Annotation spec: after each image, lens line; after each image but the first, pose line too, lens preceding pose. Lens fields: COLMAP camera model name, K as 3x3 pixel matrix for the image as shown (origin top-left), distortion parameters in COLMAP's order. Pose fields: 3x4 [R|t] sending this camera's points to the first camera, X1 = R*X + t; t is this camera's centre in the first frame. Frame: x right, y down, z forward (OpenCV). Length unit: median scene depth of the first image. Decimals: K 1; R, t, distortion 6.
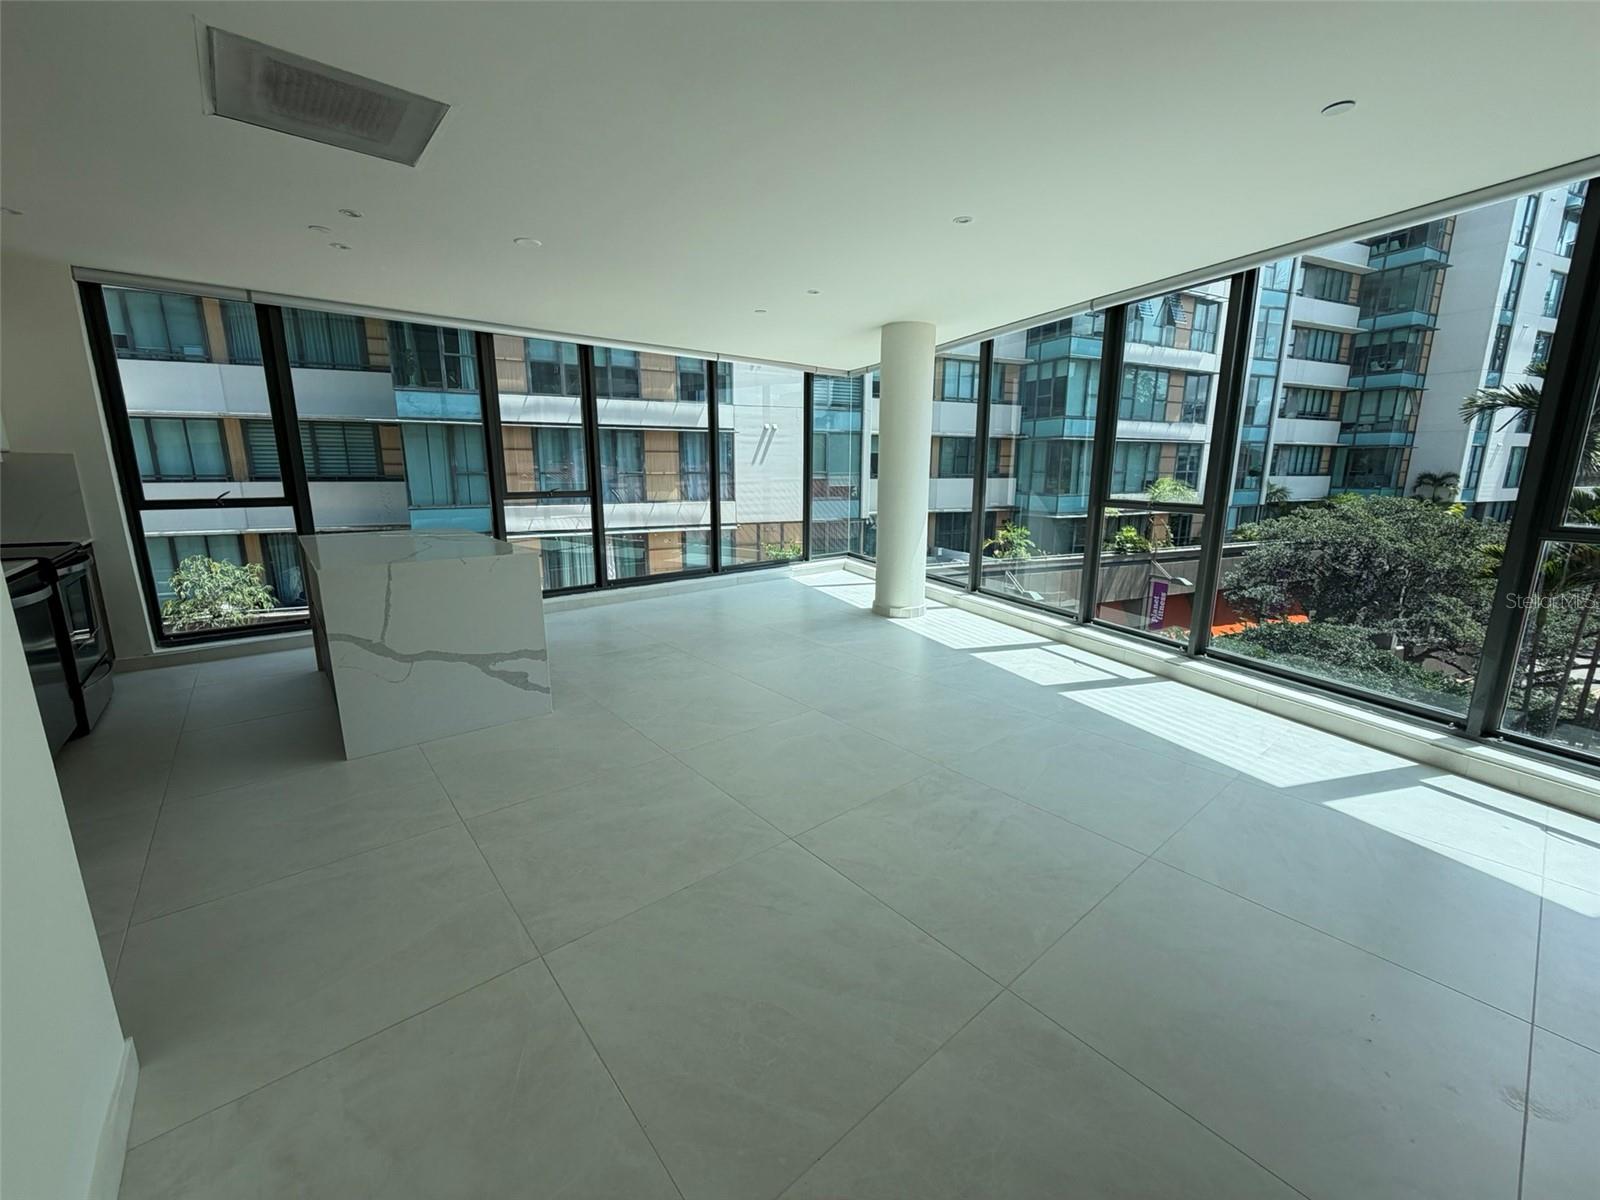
lens RADIAL K [[637.6, 0, 802.5], [0, 637.6, 599.4], [0, 0, 1]] dist [0.000728, -0.000154]
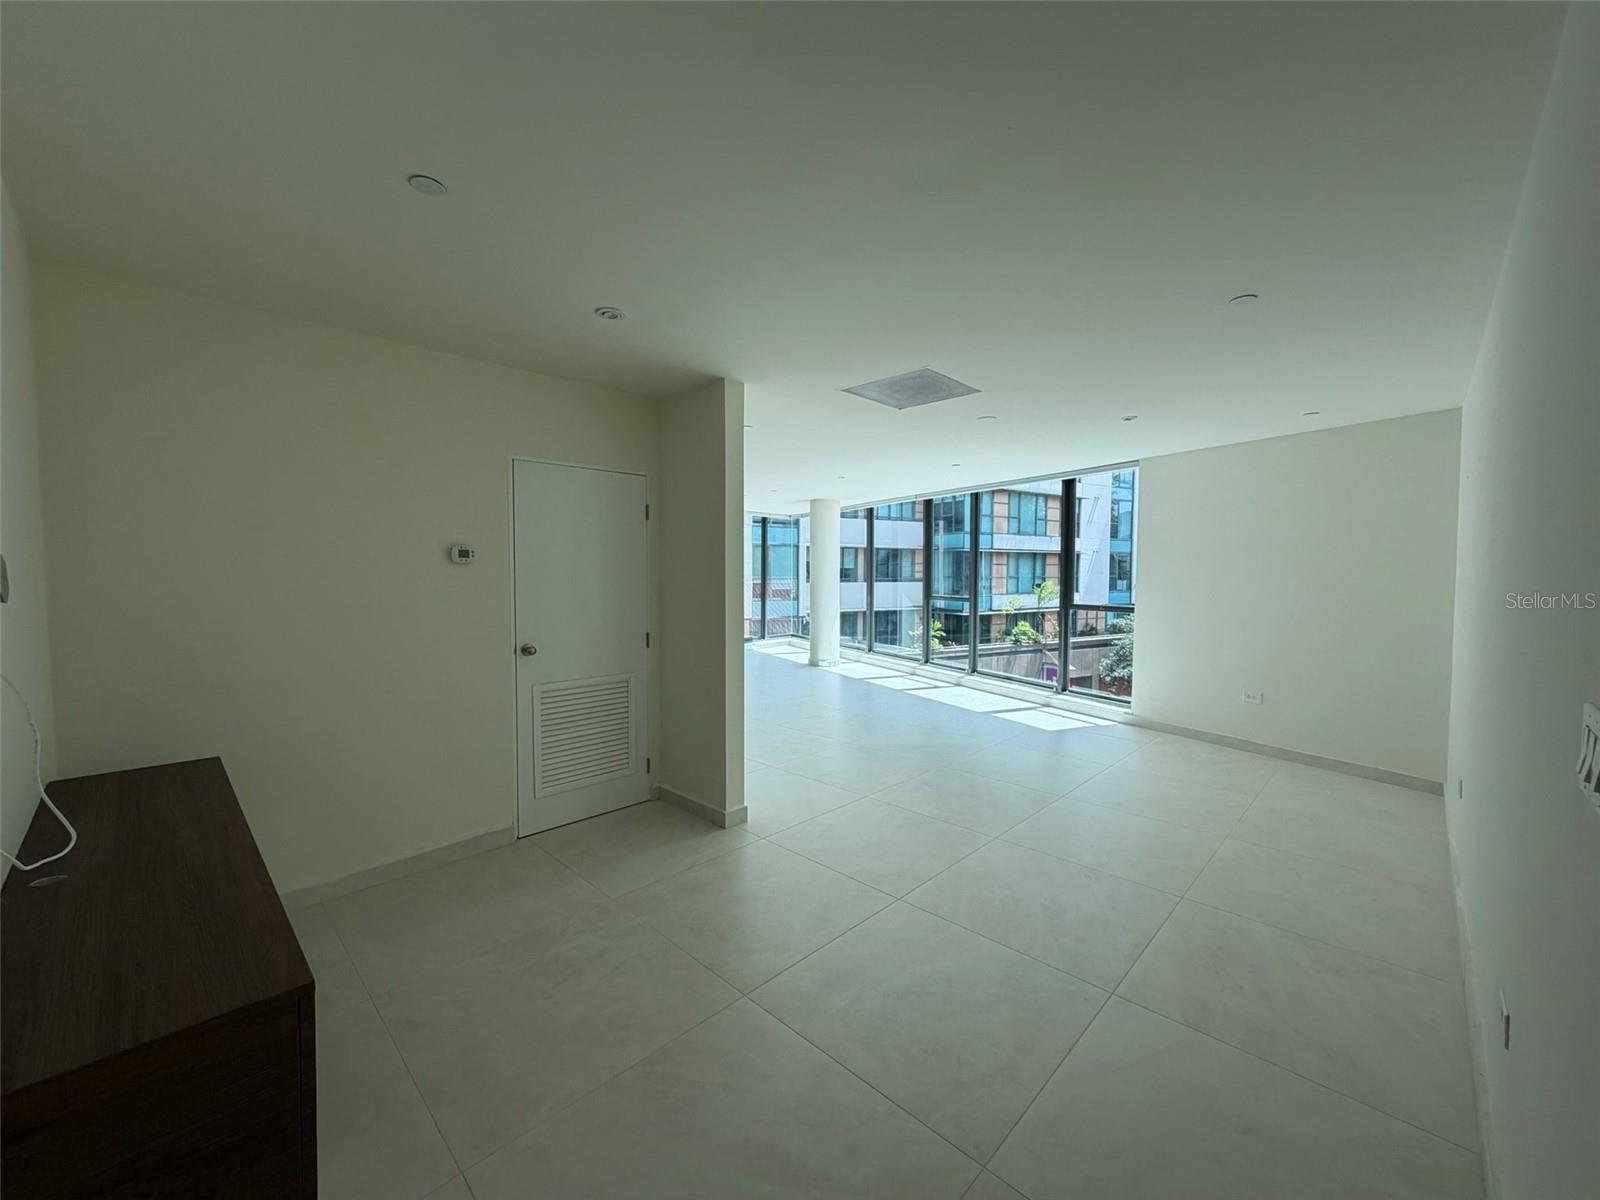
lens RADIAL K [[637.6, 0, 804.2], [0, 637.6, 599.4], [0, 0, 1]] dist [0.000728, -0.000154]
pose [[0.995004, -0.004025, 0.099757, -0.022389], [0.019833, 0.987242, -0.157984, 0.039769], [-0.097849, 0.159174, 0.982390, -0.223406]]
